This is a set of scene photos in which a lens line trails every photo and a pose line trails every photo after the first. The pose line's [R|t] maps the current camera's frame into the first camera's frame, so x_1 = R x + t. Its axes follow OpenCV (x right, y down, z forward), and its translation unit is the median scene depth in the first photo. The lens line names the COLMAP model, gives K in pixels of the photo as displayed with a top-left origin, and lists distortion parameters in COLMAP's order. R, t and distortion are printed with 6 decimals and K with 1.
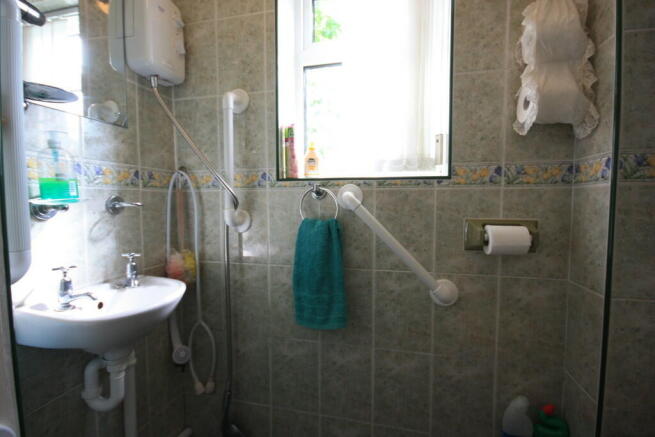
lens RADIAL K [[310.1, 0, 327.5], [0, 310.1, 218.5], [0, 0, 1]] dist [0.001543, -0.000285]
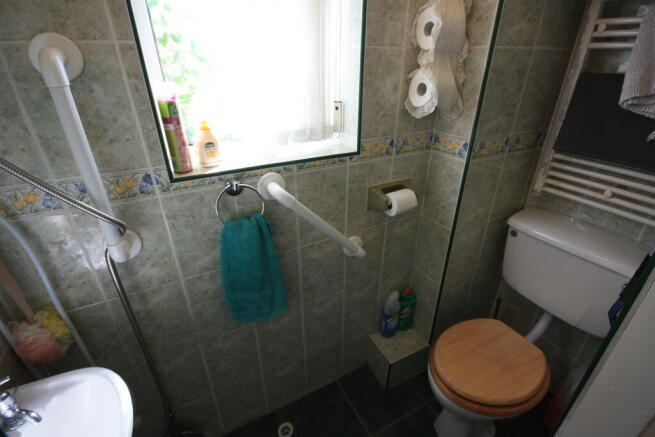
lens RADIAL K [[308.9, 0, 327.5], [0, 308.9, 218.5], [0, 0, 1]] dist [-0.000161, 0.000131]
pose [[0.745404, -0.305979, 0.592241, -0.372388], [0.039255, 0.907040, 0.419211, -0.360659], [-0.665456, -0.289234, 0.688122, 0.253019]]
